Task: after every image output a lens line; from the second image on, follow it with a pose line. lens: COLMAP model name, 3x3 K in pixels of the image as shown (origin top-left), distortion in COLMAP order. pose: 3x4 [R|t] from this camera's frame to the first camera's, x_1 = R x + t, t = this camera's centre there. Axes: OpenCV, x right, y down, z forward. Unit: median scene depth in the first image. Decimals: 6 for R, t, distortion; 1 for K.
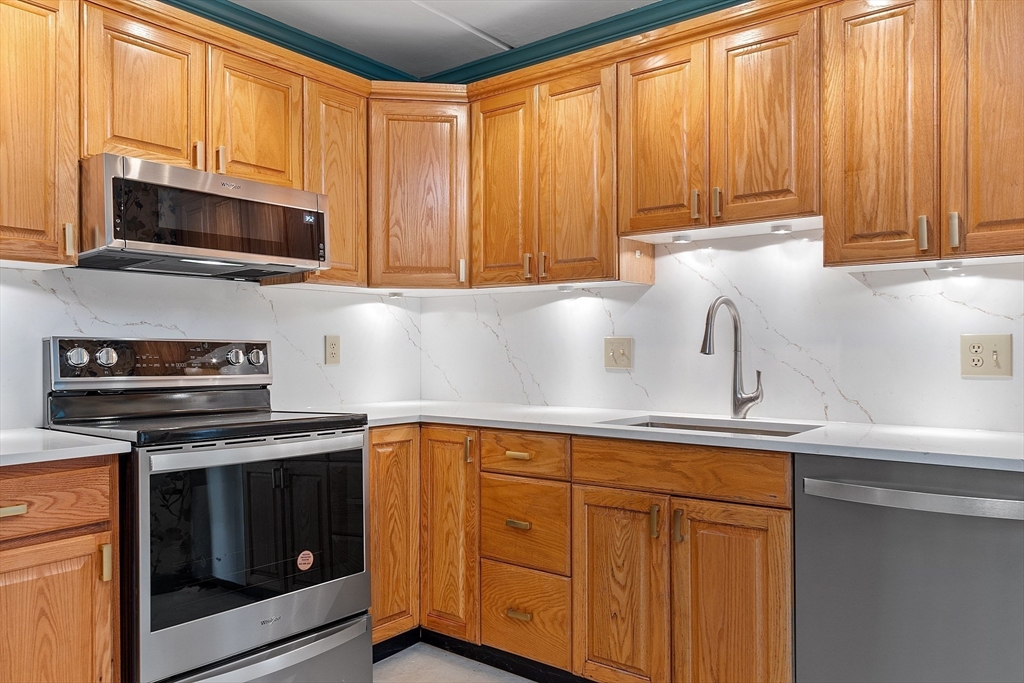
lens RADIAL K [[728.9, 0, 510.9], [0, 728.9, 346.4], [0, 0, 1]] dist [0.005532, -0.004628]
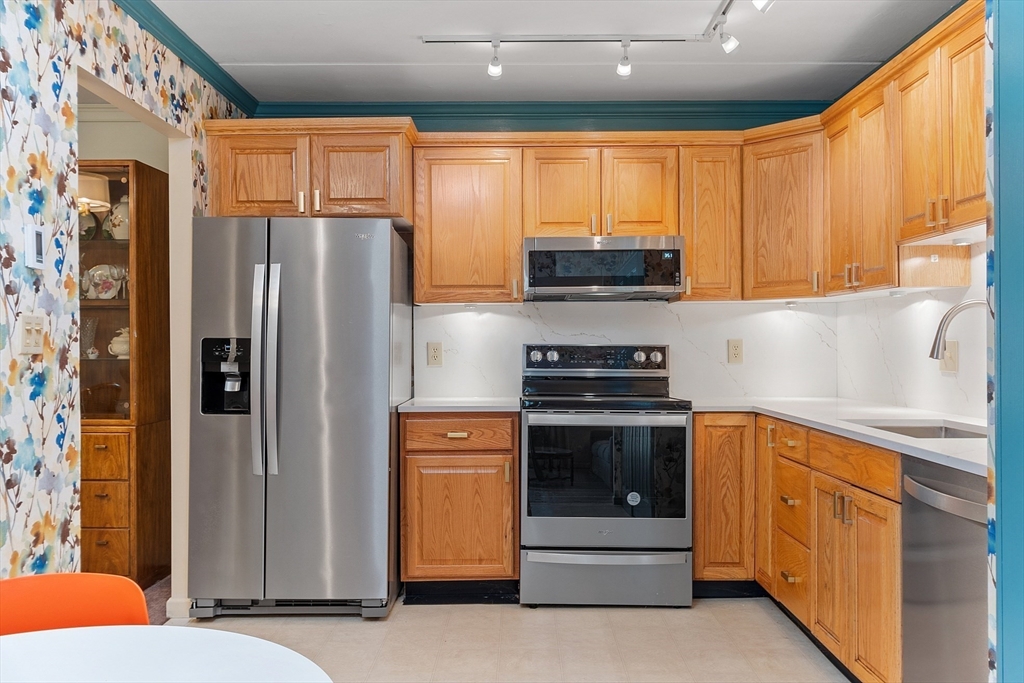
lens RADIAL K [[755.4, 0, 511.4], [0, 755.4, 342.9], [0, 0, 1]] dist [0.003536, -0.000036]
pose [[0.631481, -0.004483, -0.775378, 0.620078], [0.005593, 0.999984, -0.001227, -0.012260], [0.775371, -0.003562, 0.631496, -0.111358]]
